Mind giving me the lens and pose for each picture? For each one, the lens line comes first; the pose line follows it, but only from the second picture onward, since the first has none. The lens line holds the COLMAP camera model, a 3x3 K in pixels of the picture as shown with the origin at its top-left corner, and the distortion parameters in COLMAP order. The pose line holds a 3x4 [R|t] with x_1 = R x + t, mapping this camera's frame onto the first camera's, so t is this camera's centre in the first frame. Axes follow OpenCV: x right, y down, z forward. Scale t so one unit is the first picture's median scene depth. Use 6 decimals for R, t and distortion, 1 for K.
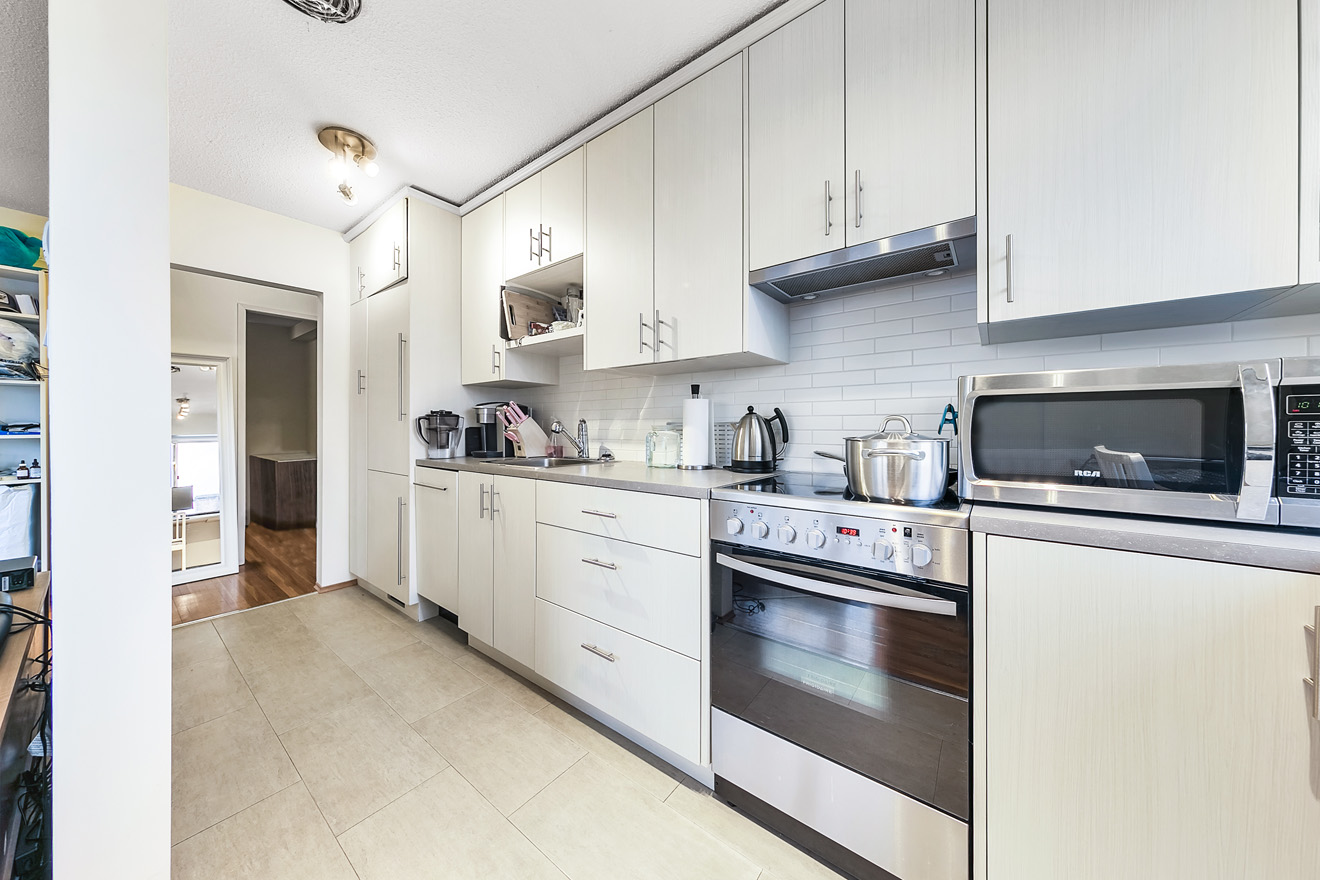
lens RADIAL K [[427.9, 0, 660.3], [0, 427.9, 433.3], [0, 0, 1]] dist [0.000845, 0.000045]
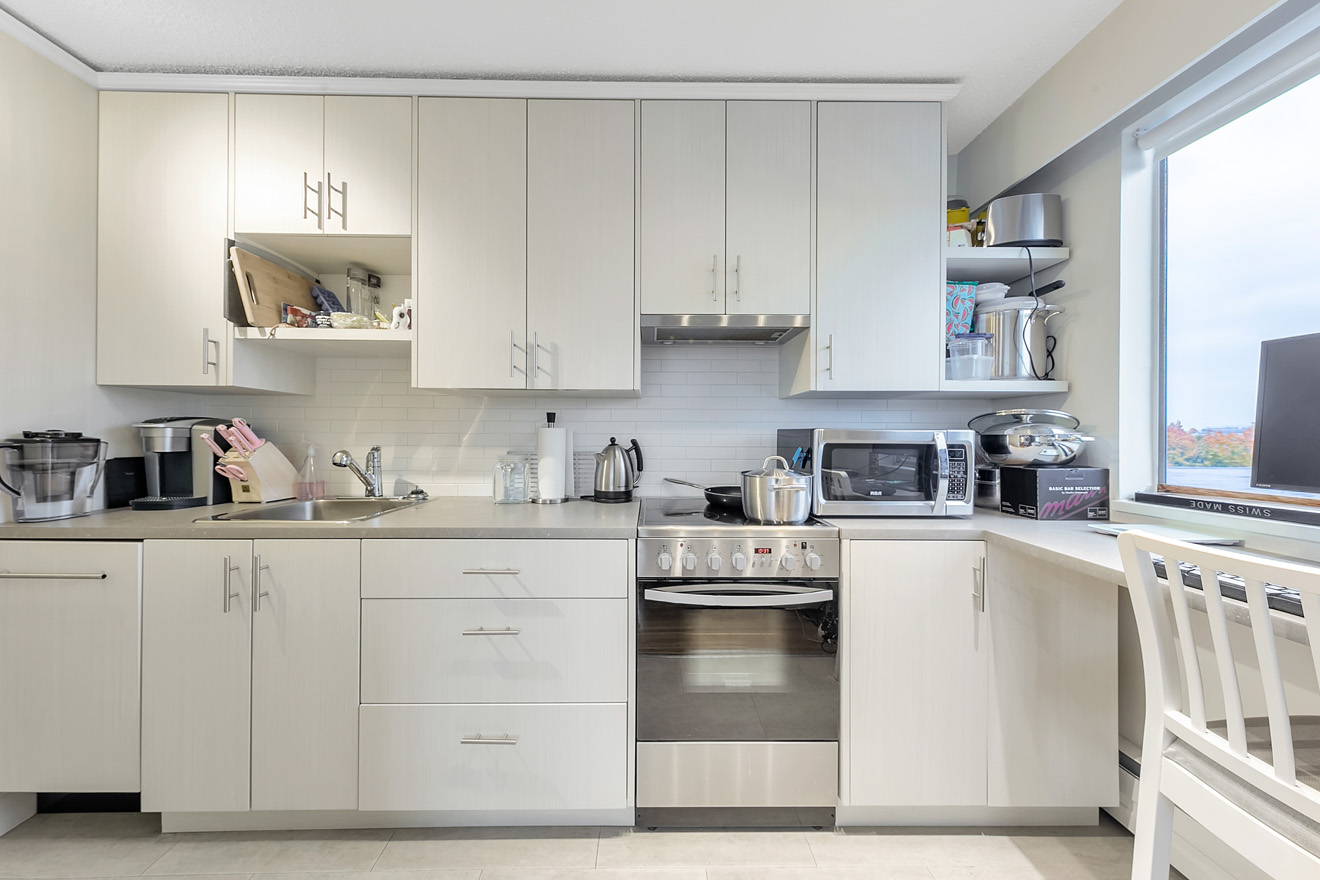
lens RADIAL K [[421.7, 0, 660.0], [0, 421.7, 440.0], [0, 0, 1]] dist [0.002107, 0.000161]
pose [[0.780166, 0.001111, 0.625571, -0.287102], [0.000750, 0.999996, -0.002712, -0.046311], [-0.625572, 0.002585, 0.780162, 0.115275]]
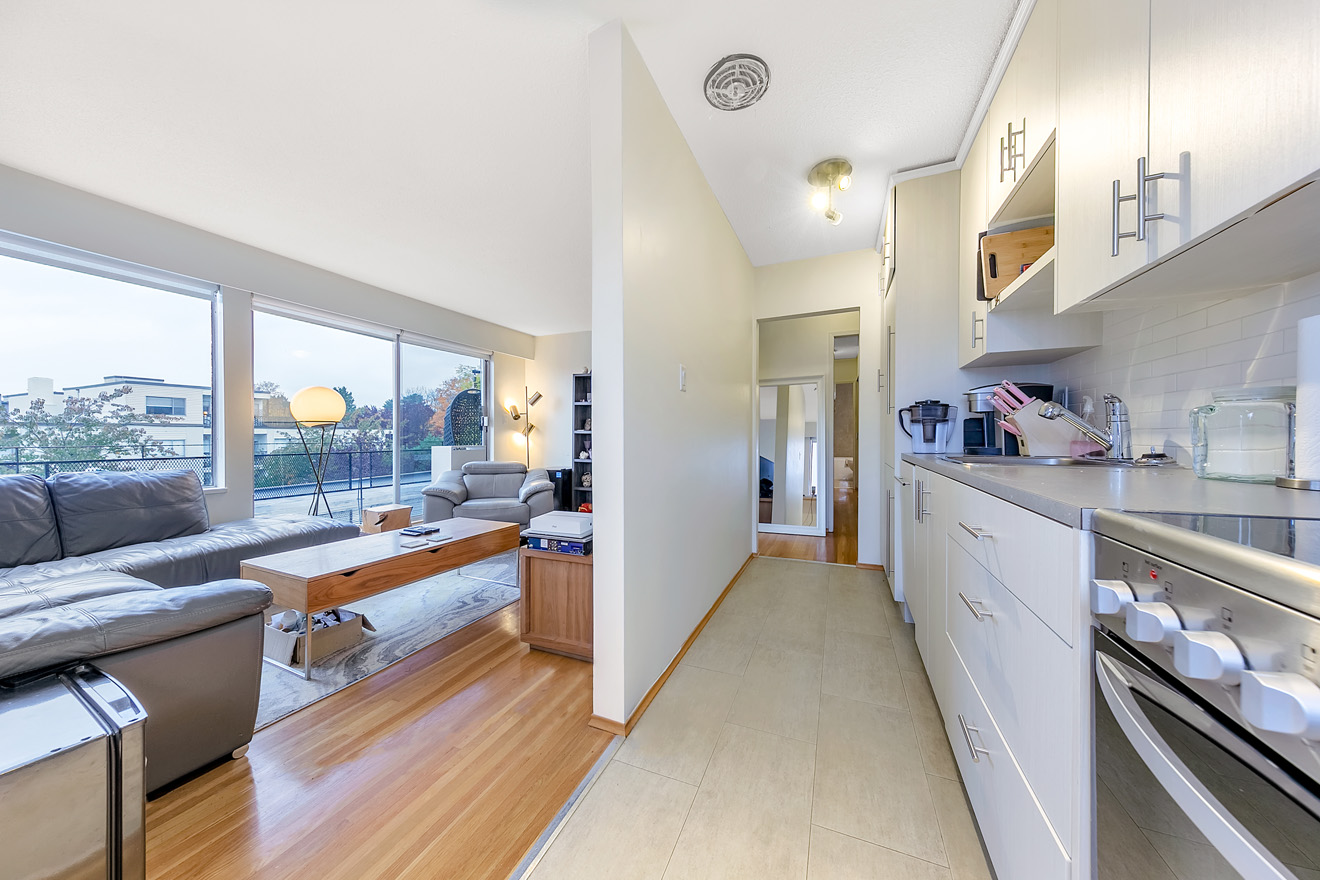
lens RADIAL K [[435.8, 0, 665.8], [0, 435.8, 443.6], [0, 0, 1]] dist [0.000246, -0.000008]
pose [[0.255719, 0.012781, -0.966667, 0.279688], [-0.003950, 0.999918, 0.012176, 0.034071], [0.966743, 0.000705, 0.255749, 0.265554]]
